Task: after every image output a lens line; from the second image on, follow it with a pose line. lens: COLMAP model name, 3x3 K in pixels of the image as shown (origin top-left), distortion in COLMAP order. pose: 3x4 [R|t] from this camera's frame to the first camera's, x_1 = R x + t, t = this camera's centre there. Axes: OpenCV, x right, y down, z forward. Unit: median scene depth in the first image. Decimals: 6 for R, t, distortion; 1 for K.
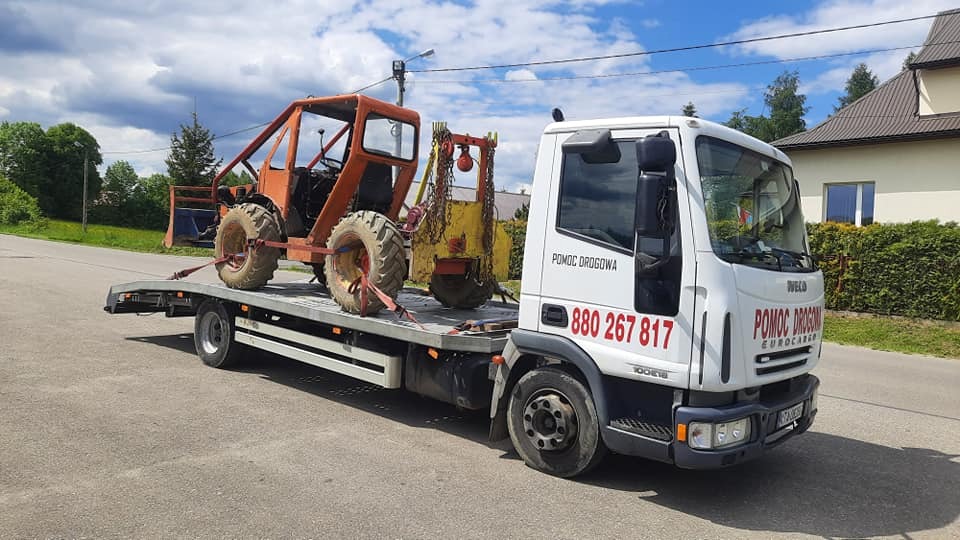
lens RADIAL K [[744.6, 0, 482.8], [0, 744.6, 245.5], [0, 0, 1]] dist [0.053100, -0.005752]
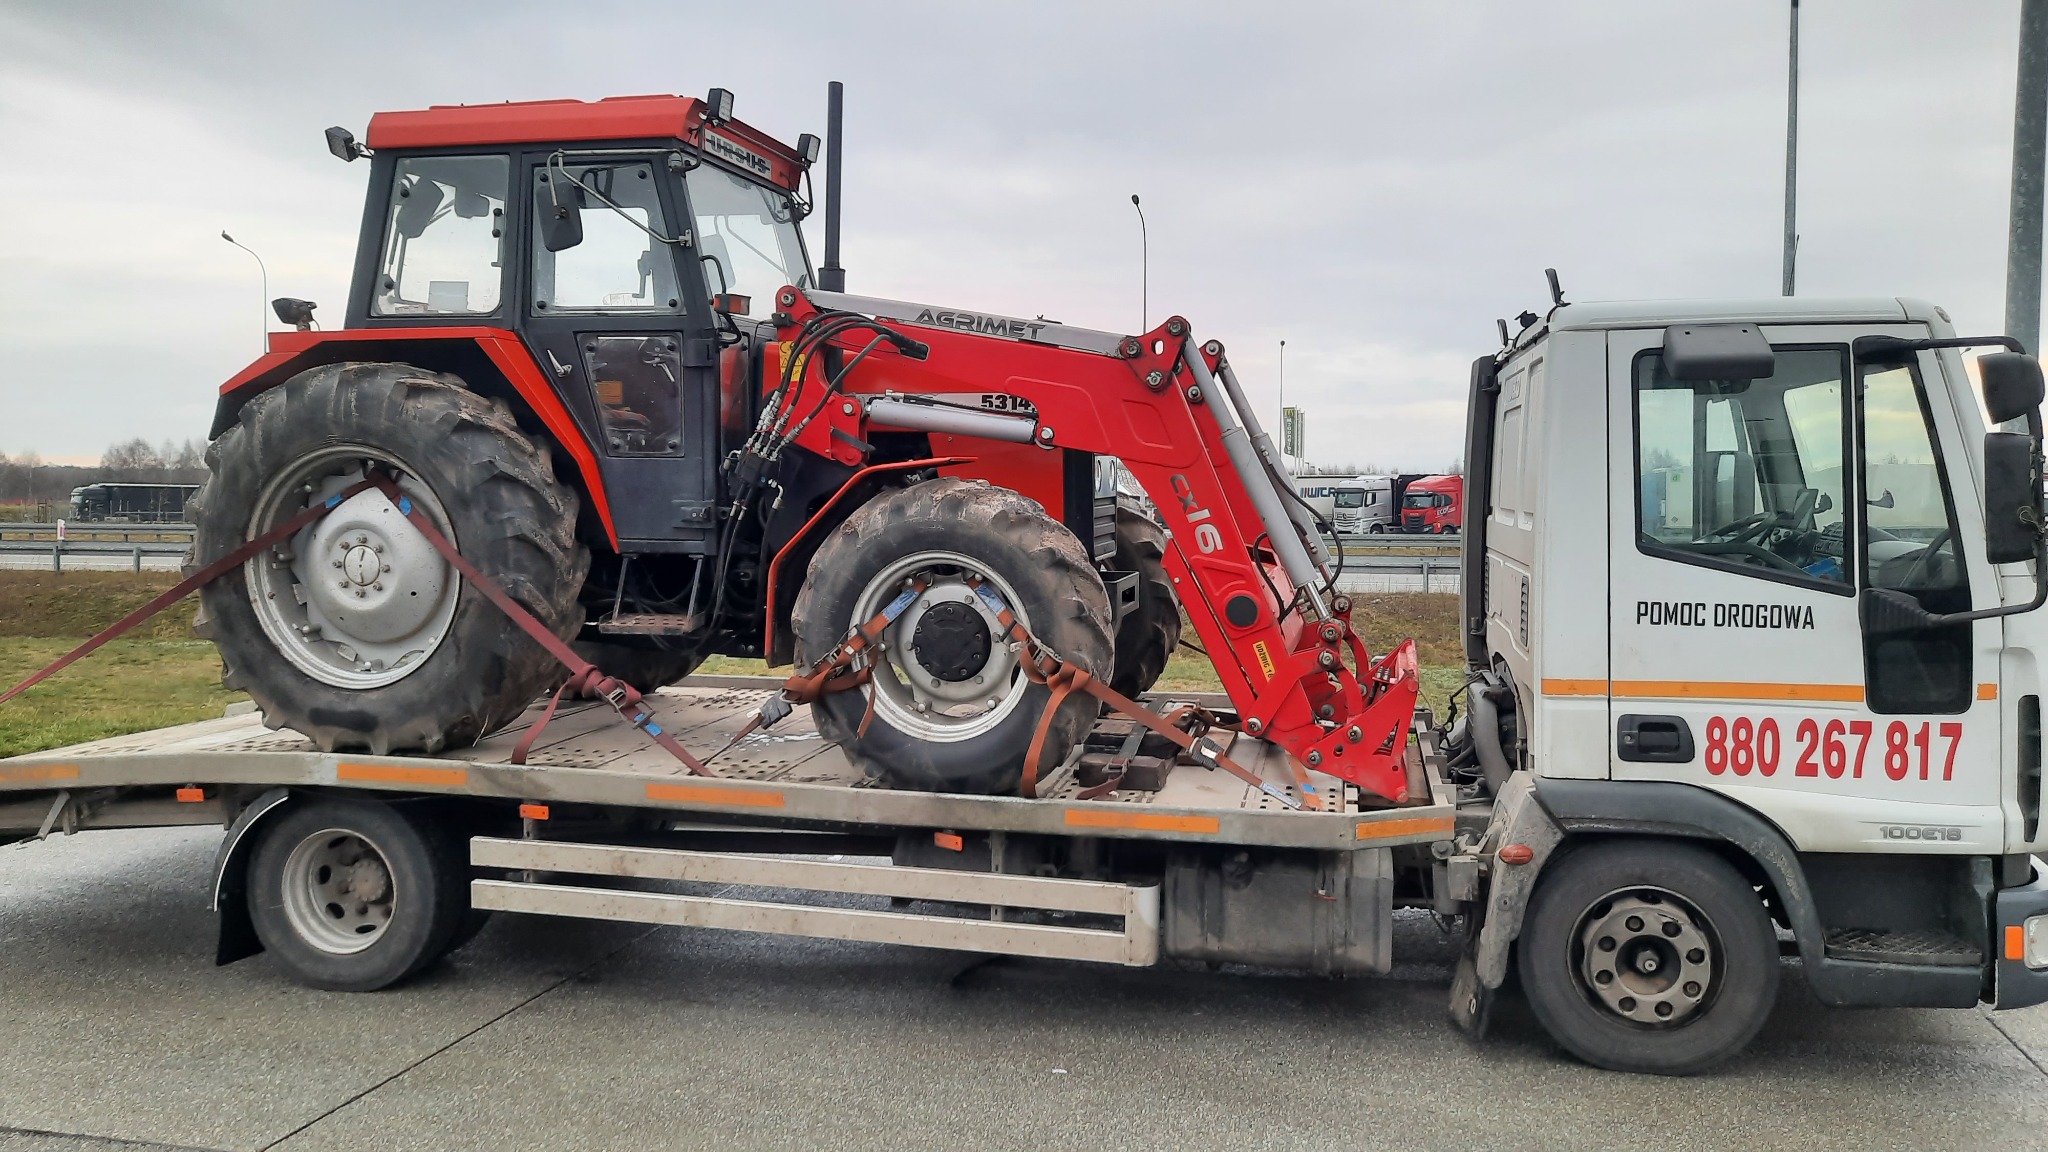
lens RADIAL K [[1530.5, 0, 1016.1], [0, 1530.5, 524.0], [0, 0, 1]] dist [-0.001386, -0.002307]
pose [[0.868240, -0.095363, 0.486894, -0.706523], [0.071637, 0.995167, 0.067168, -0.130255], [-0.490946, -0.023438, 0.870875, 0.410534]]
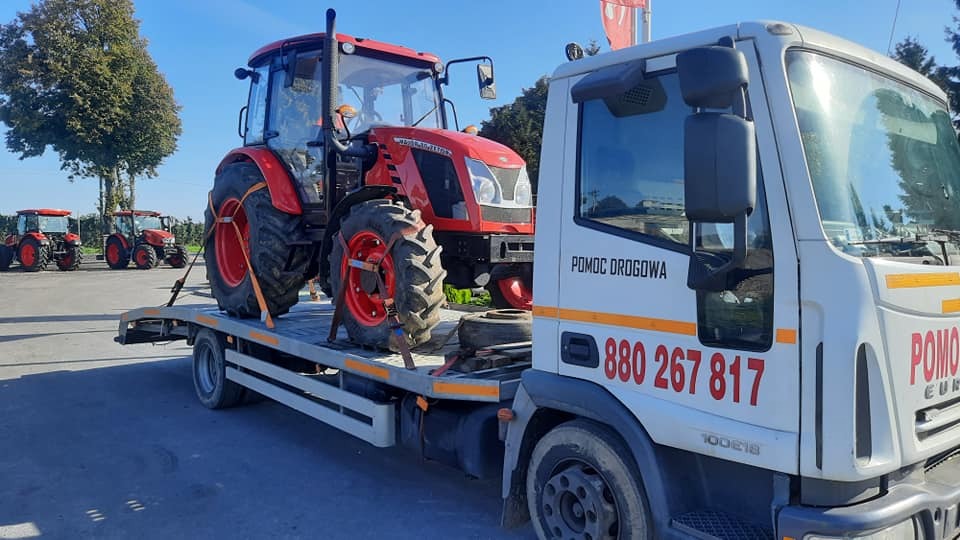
lens RADIAL K [[744.6, 0, 482.8], [0, 744.6, 245.5], [0, 0, 1]] dist [0.053100, -0.005752]
pose [[0.989579, -0.062716, -0.129612, 0.108230], [0.063681, 0.997965, 0.003312, -0.006188], [0.129140, -0.011531, 0.991559, 0.351692]]
